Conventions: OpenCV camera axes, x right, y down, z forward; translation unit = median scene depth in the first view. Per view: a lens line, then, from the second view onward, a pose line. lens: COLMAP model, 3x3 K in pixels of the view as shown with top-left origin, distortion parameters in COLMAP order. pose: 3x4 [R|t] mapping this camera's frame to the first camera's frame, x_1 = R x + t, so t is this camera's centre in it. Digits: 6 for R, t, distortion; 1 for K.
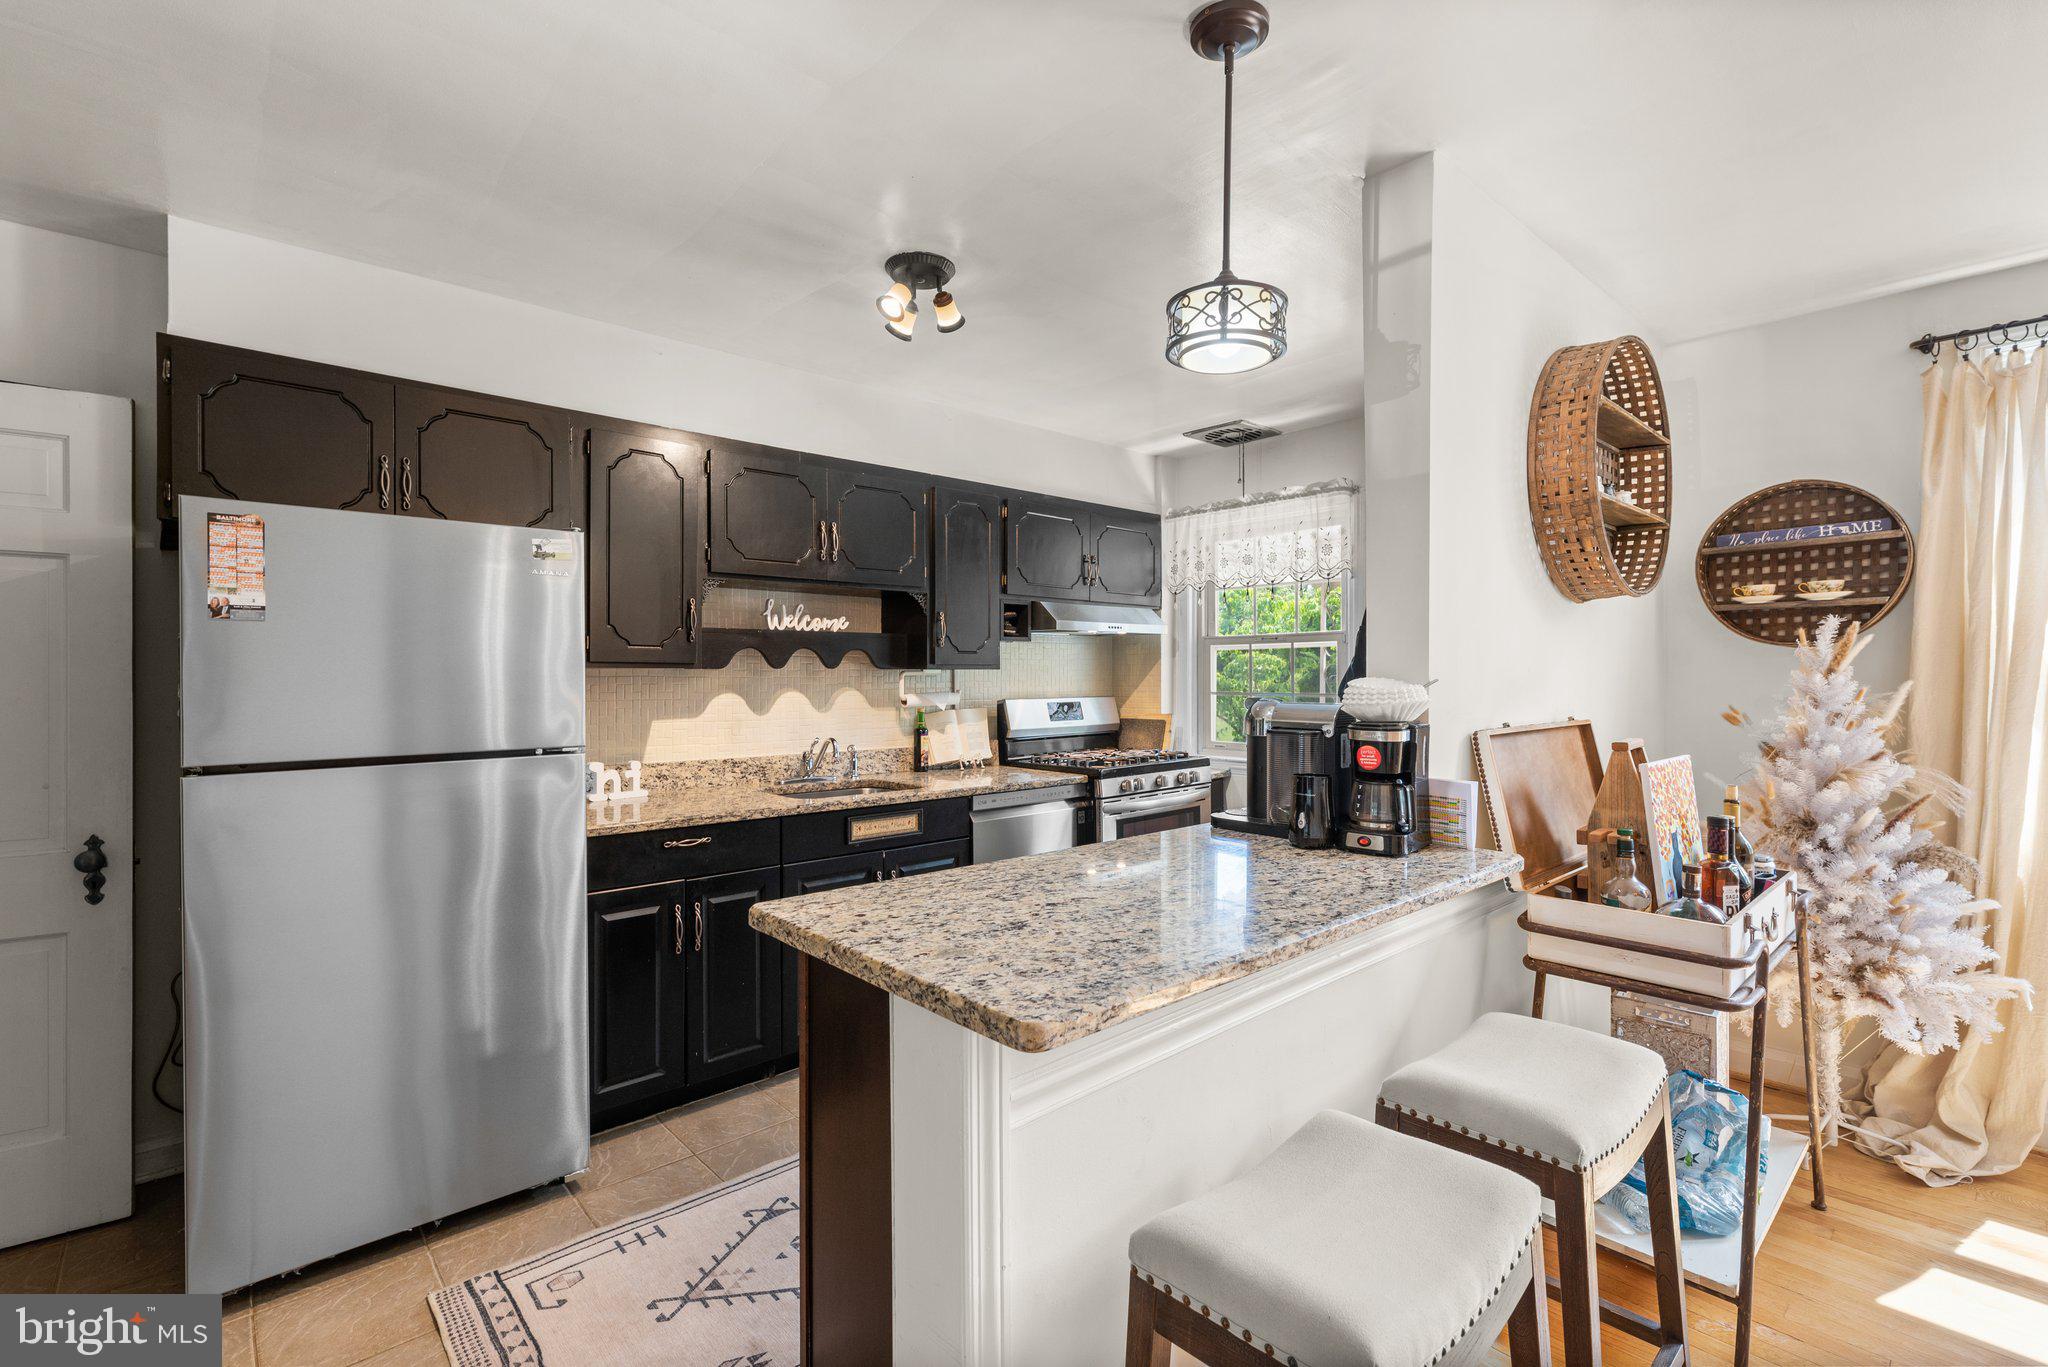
lens RADIAL K [[923.4, 0, 1029.9], [0, 923.4, 681.6], [0, 0, 1]] dist [0.003359, -0.001470]
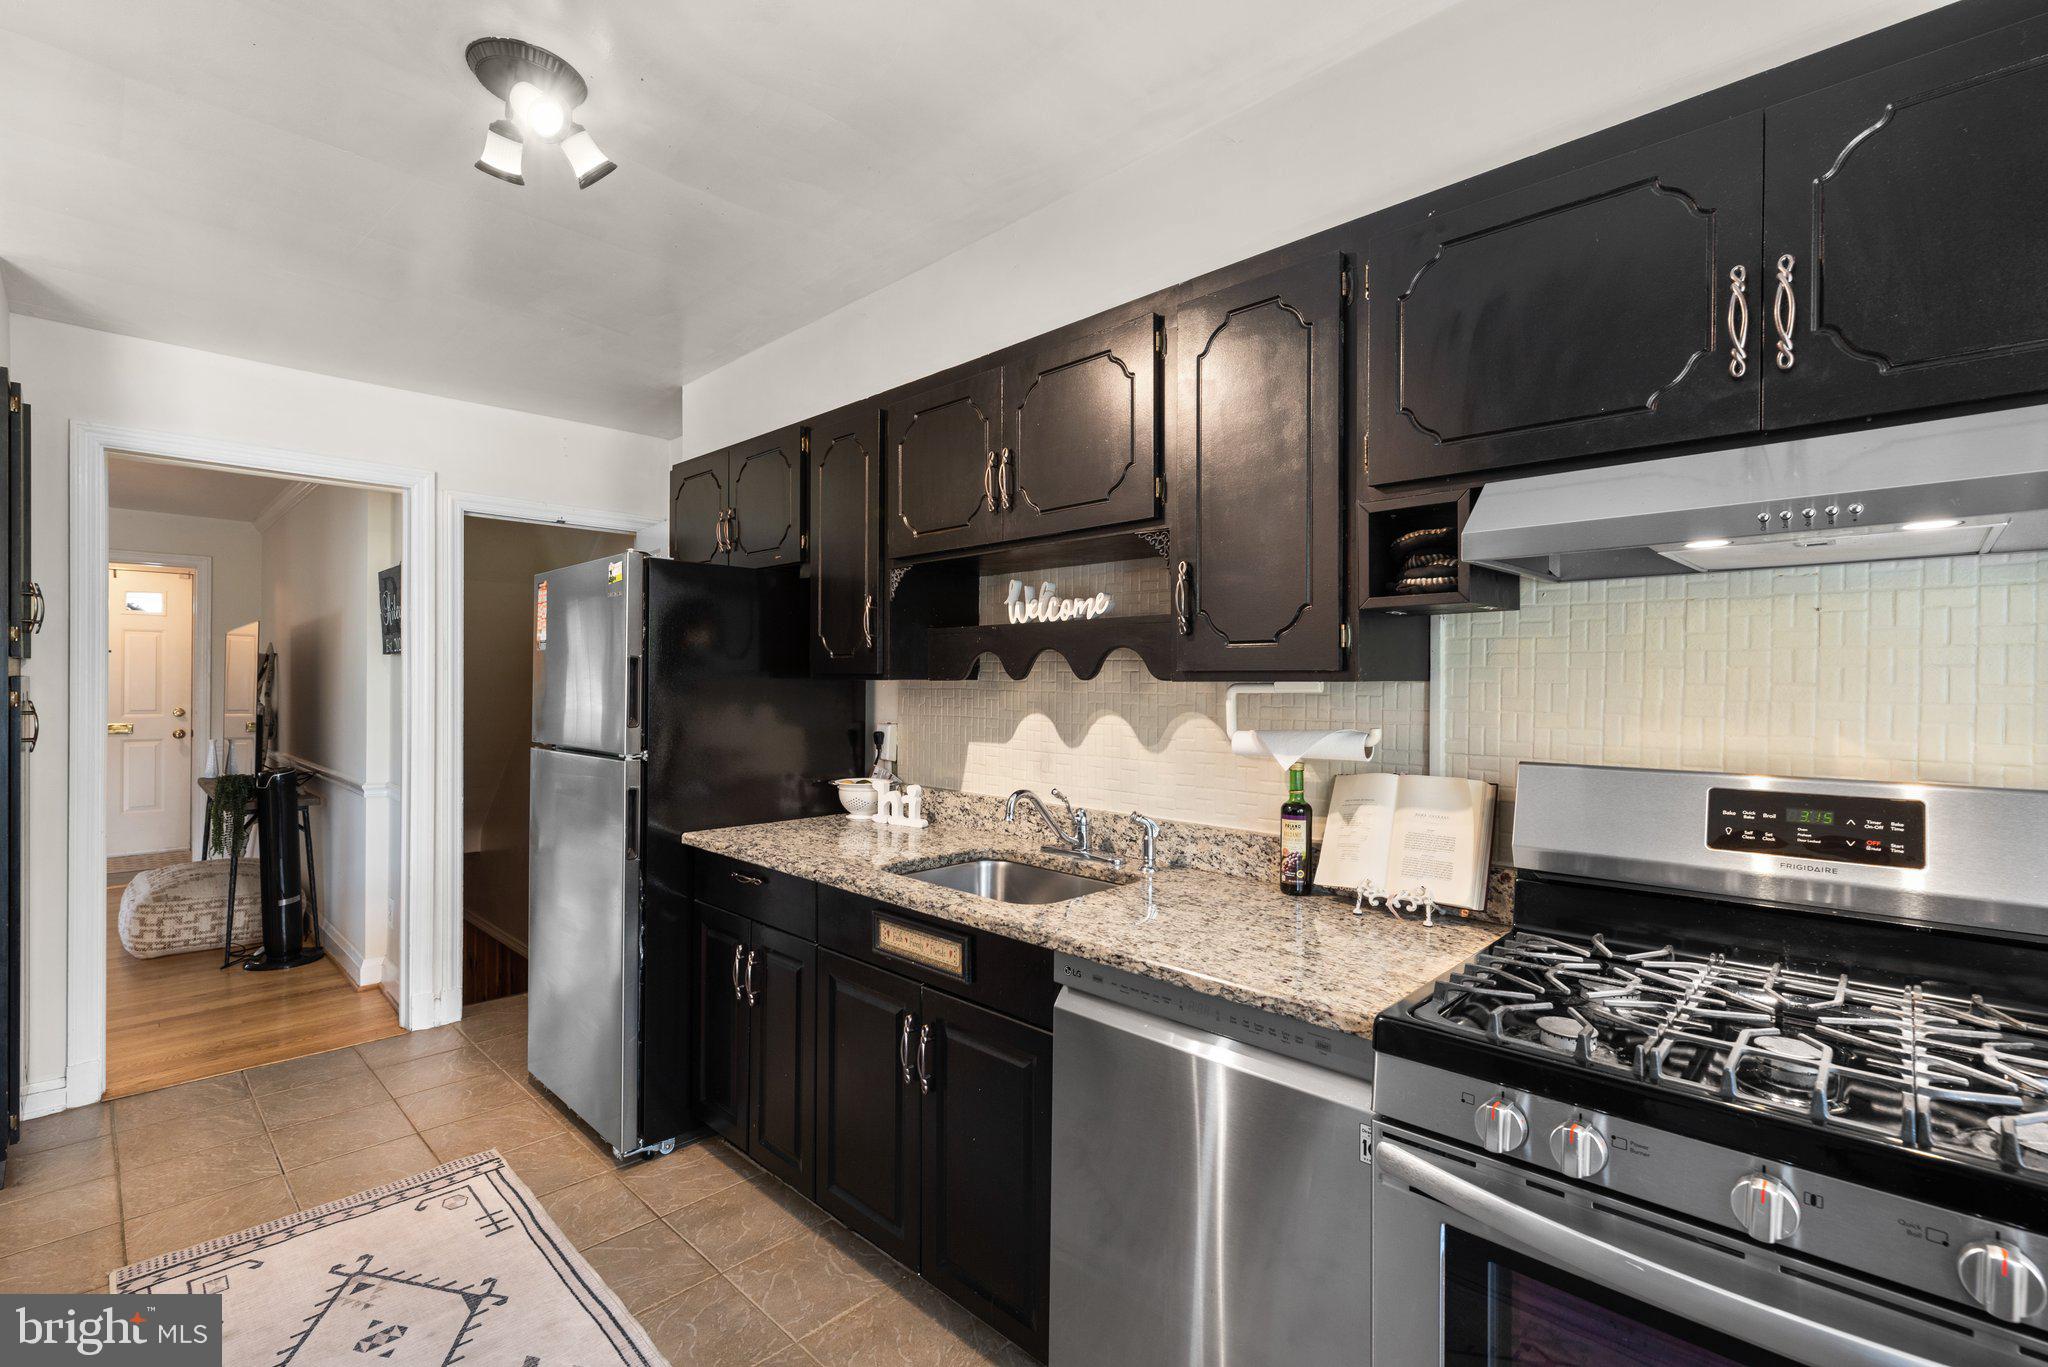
lens RADIAL K [[923.4, 0, 1029.0], [0, 923.4, 683.3], [0, 0, 1]] dist [0.003359, -0.001470]
pose [[0.054829, 0.003176, -0.998491, 0.413985], [-0.013422, 0.999907, 0.002443, -0.013185], [0.998406, 0.013267, 0.054867, 0.969826]]
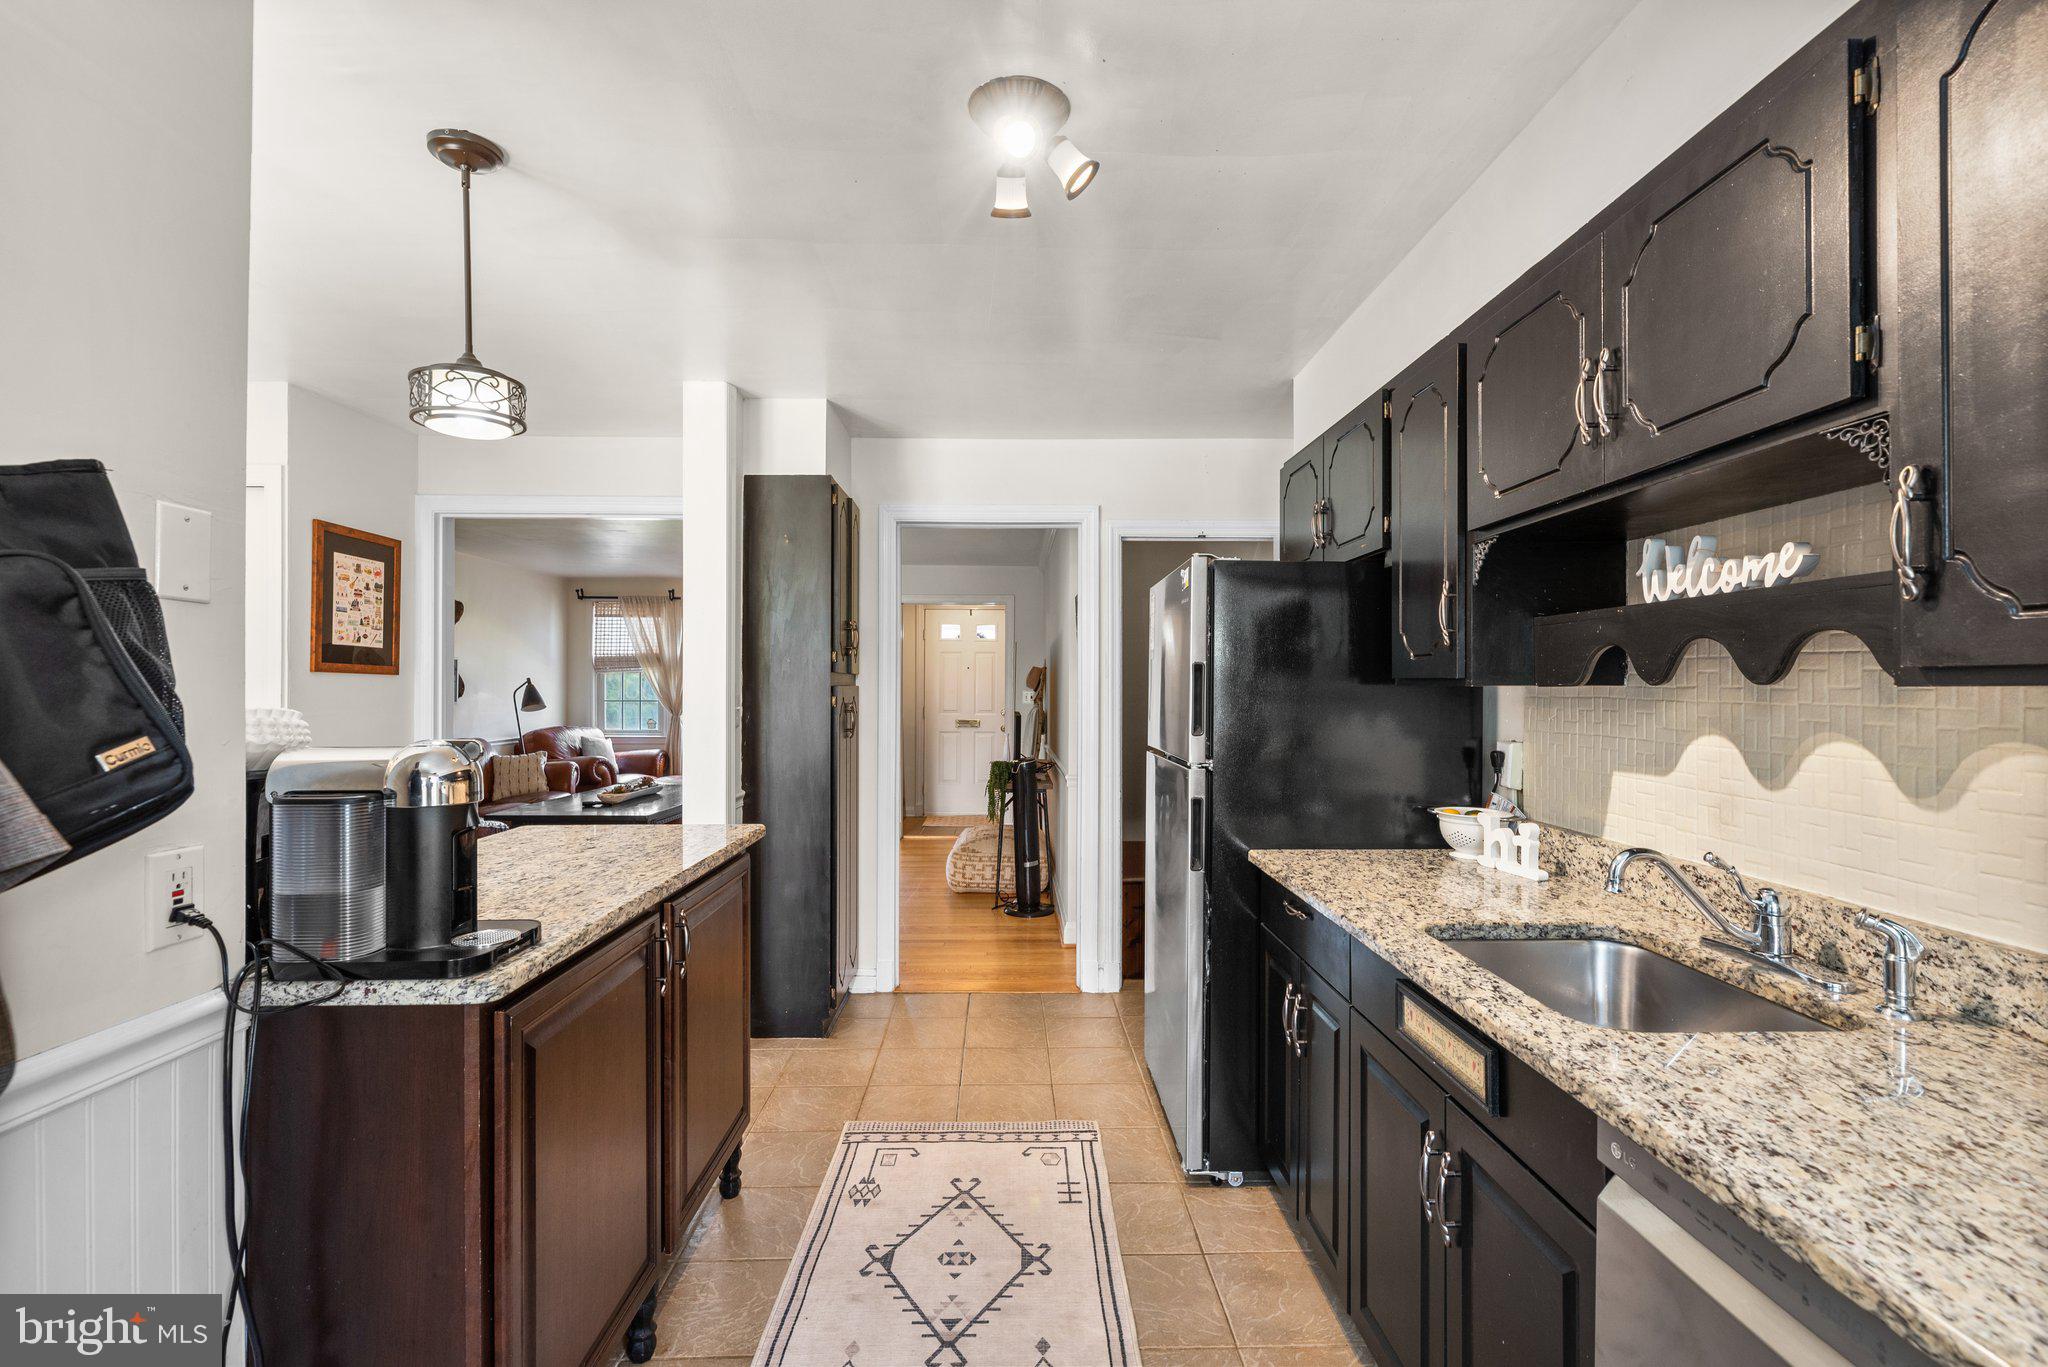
lens RADIAL K [[923.4, 0, 1018.6], [0, 923.4, 683.0], [0, 0, 1]] dist [0.003359, -0.001470]
pose [[-0.665488, -0.002662, -0.746403, 0.291625], [-0.007276, 0.999969, 0.002921, -0.013894], [0.746373, 0.007375, -0.665487, 1.070043]]
